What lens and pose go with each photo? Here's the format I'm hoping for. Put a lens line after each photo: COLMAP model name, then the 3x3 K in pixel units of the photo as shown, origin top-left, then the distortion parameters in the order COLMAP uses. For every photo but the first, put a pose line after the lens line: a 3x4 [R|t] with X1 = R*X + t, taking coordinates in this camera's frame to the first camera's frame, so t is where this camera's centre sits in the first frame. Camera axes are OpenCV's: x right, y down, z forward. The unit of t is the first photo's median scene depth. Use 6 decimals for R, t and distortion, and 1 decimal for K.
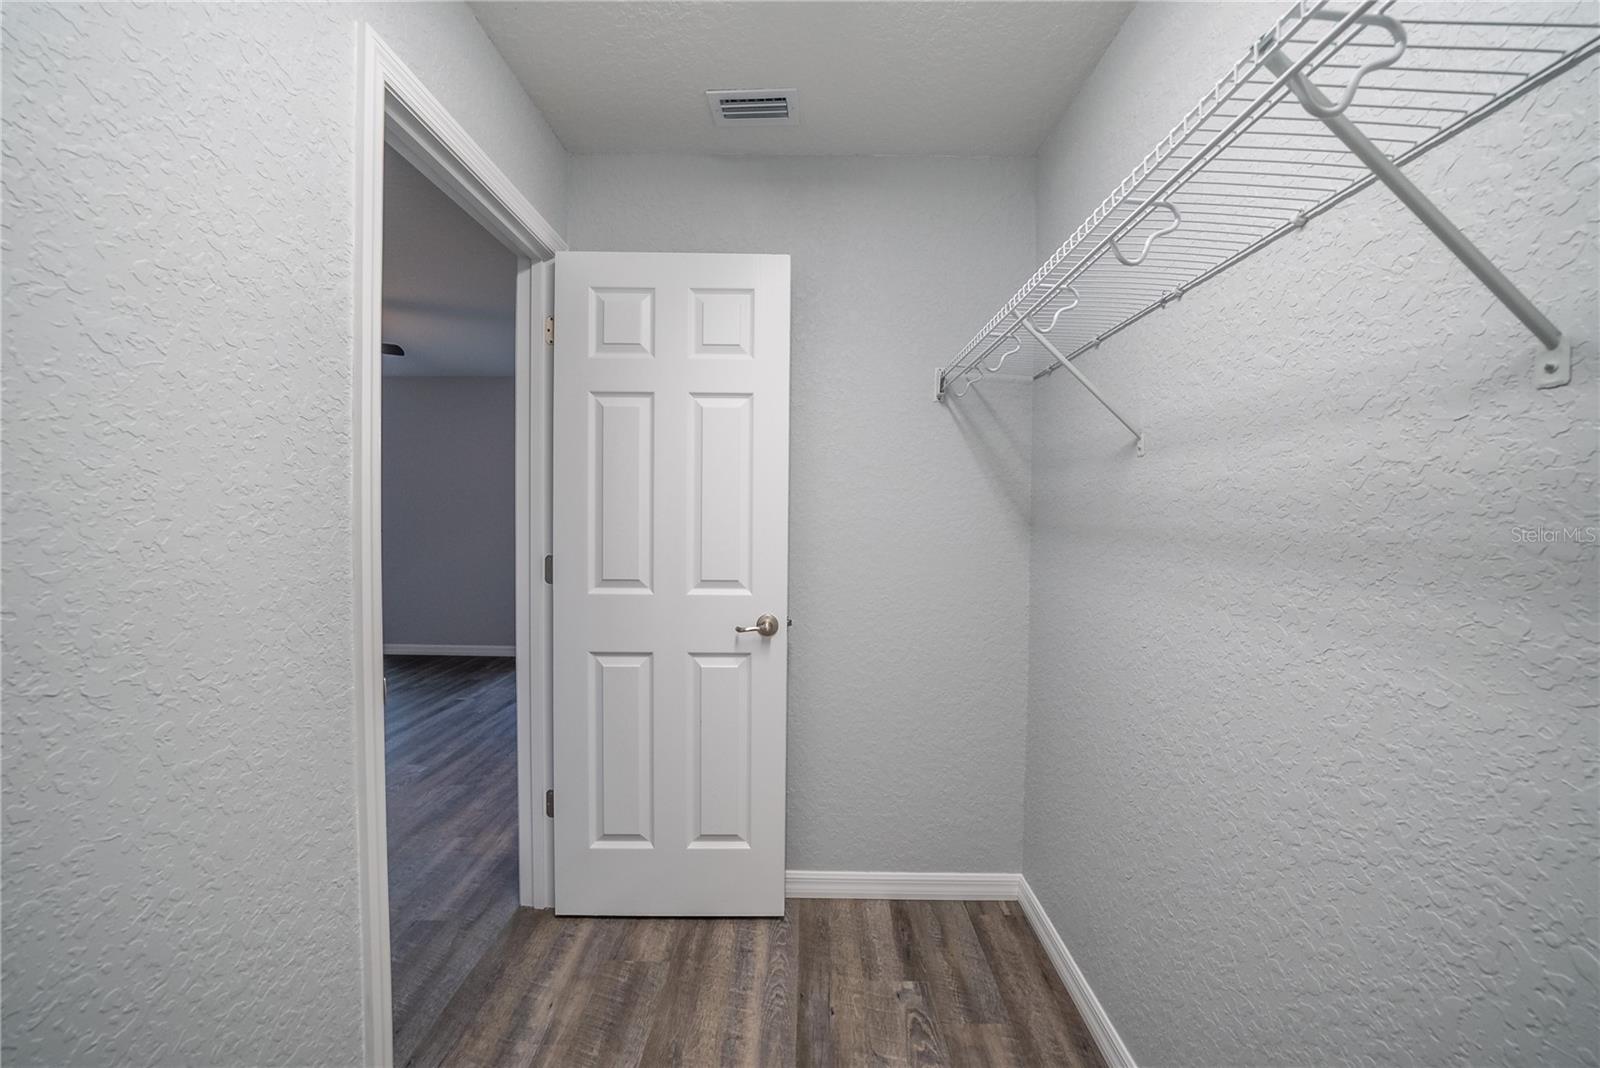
lens RADIAL K [[561.3, 0, 802.4], [0, 561.3, 527.2], [0, 0, 1]] dist [-0.025021, 0.003124]
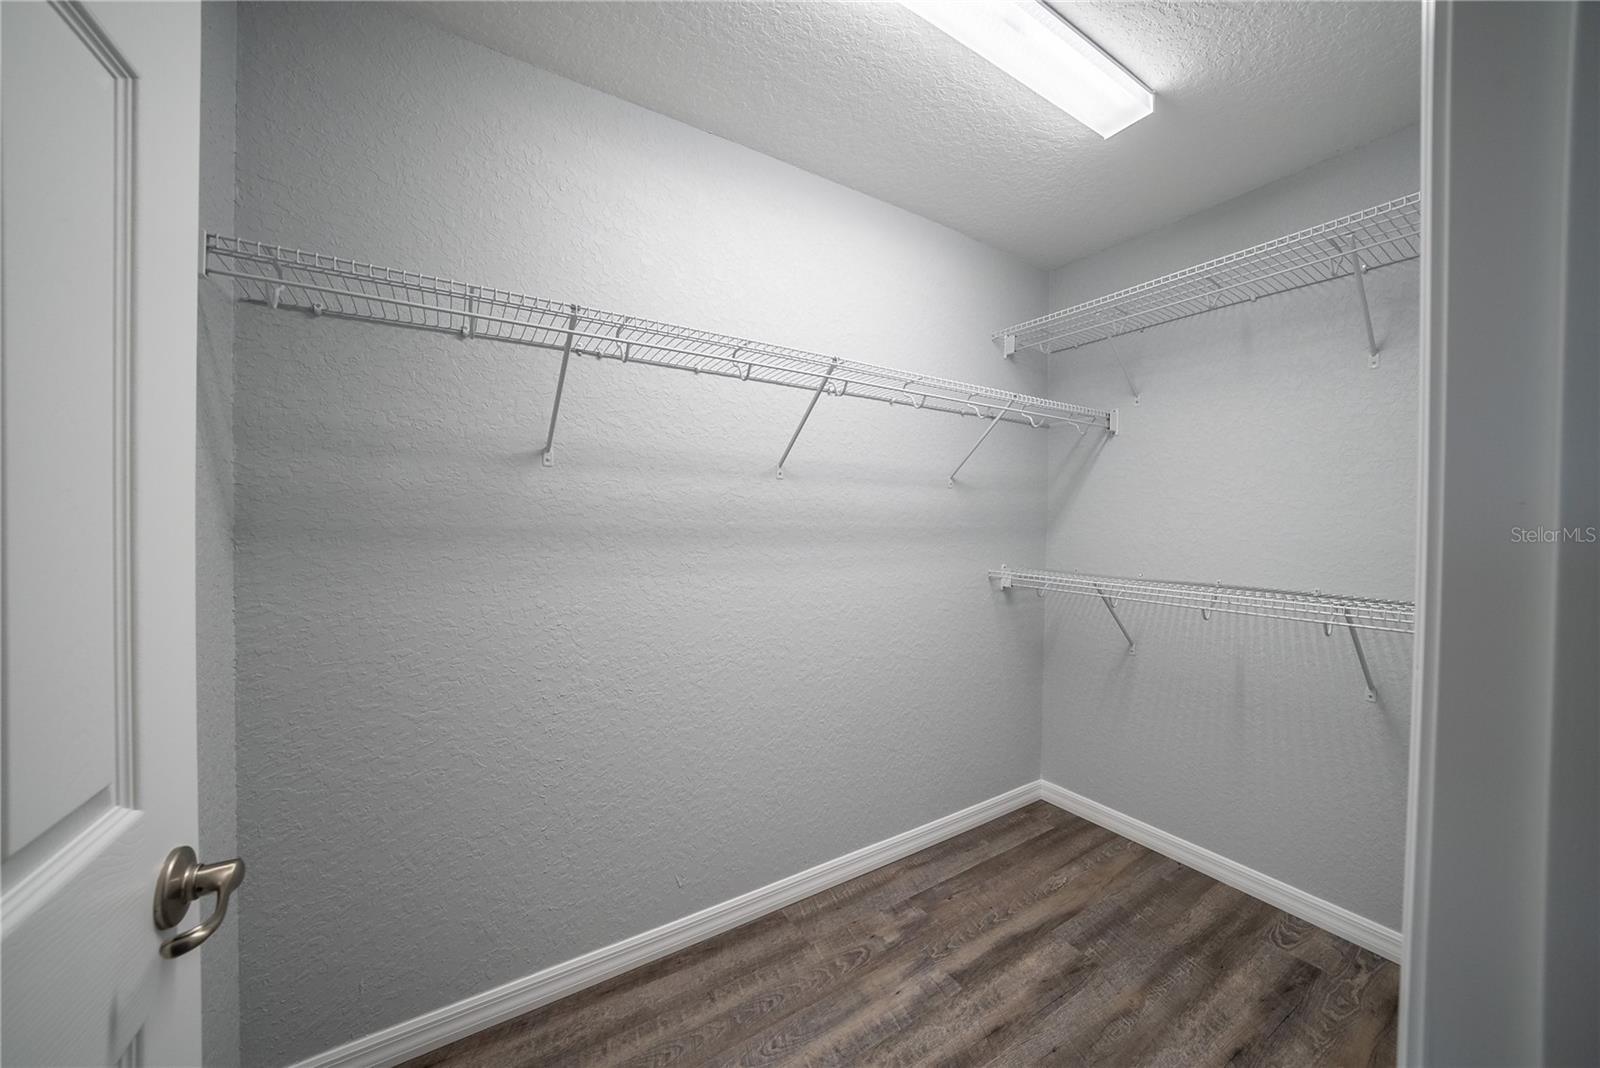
lens RADIAL K [[538.0, 0, 801.7], [0, 538.0, 525.0], [0, 0, 1]] dist [-0.022112, 0.002554]
pose [[-0.528850, -0.025413, 0.848335, -0.643393], [0.005584, 0.999426, 0.033420, -0.038319], [-0.848697, 0.022412, -0.528404, 1.141962]]
